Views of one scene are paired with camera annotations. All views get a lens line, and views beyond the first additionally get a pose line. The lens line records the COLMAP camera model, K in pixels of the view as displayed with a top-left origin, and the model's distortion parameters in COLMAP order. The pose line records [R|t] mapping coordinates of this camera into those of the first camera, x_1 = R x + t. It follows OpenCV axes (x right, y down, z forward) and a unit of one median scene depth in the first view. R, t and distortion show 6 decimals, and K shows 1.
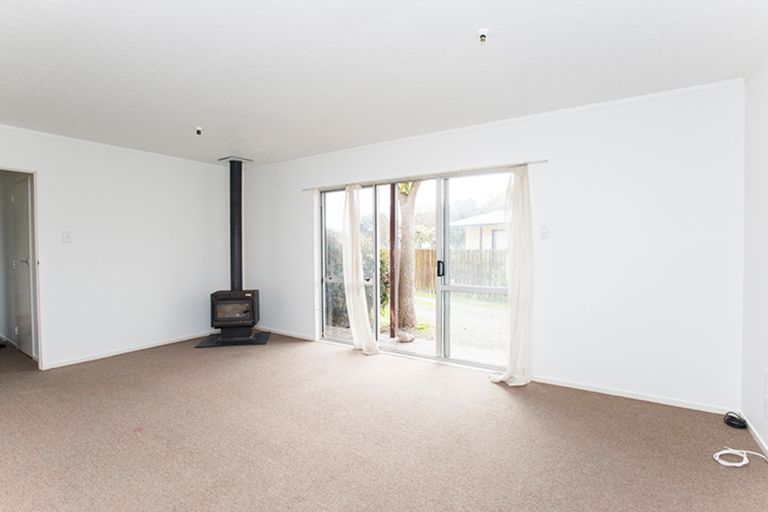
lens RADIAL K [[378.0, 0, 385.0], [0, 378.0, 257.0], [0, 0, 1]] dist [0.002013, 0.000172]
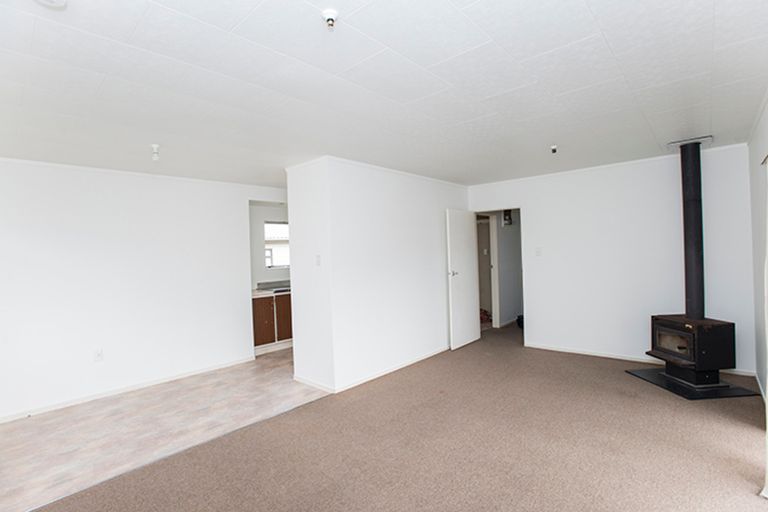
lens RADIAL K [[378.0, 0, 385.3], [0, 378.0, 255.6], [0, 0, 1]] dist [0.002013, 0.000172]
pose [[-0.143061, 0.013609, -0.989620, 0.448131], [0.013596, 0.999838, 0.011784, -0.052246], [0.989620, -0.011769, -0.143223, 0.538424]]
